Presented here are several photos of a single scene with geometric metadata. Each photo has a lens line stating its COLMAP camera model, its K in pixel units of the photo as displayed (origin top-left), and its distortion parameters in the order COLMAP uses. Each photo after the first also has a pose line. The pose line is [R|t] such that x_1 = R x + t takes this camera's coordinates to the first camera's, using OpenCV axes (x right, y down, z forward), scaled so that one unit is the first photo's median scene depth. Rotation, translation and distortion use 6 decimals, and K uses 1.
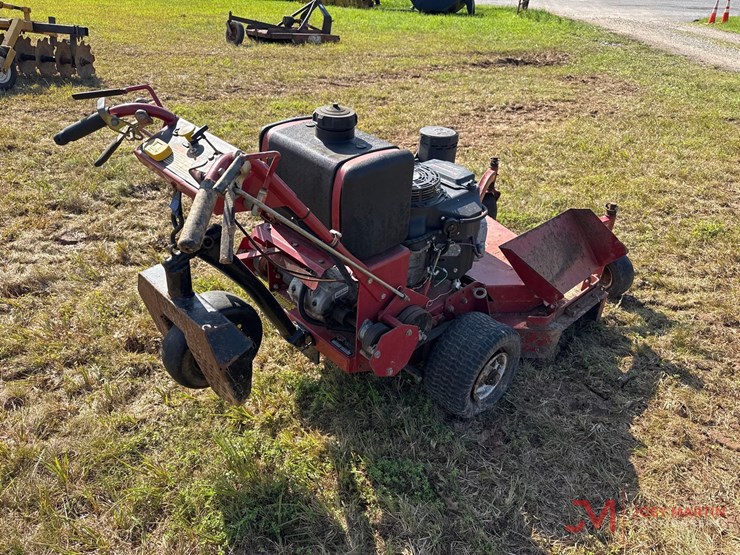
lens RADIAL K [[528.2, 0, 364.9], [0, 528.2, 278.1], [0, 0, 1]] dist [0.073699, -0.128827]
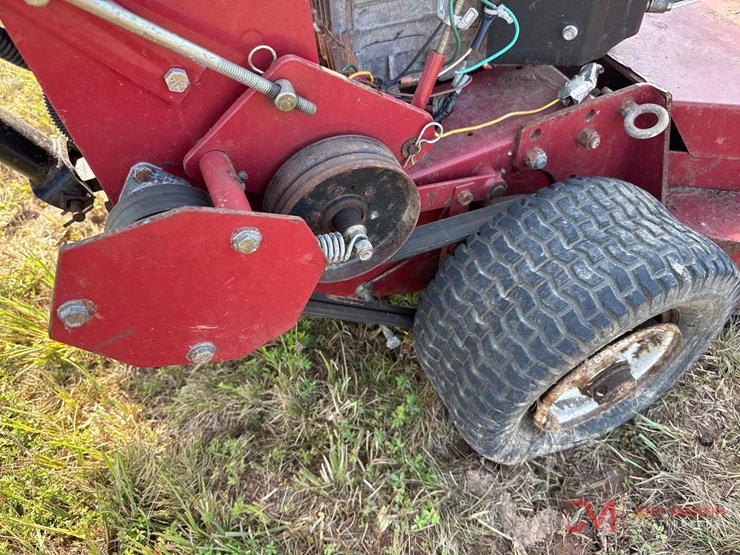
lens RADIAL K [[528.2, 0, 364.9], [0, 528.2, 278.1], [0, 0, 1]] dist [0.073699, -0.128827]
pose [[0.937872, 0.191478, -0.289364, 0.180310], [-0.085351, 0.935635, 0.342493, 0.022707], [0.336319, -0.296518, 0.893849, 0.665835]]
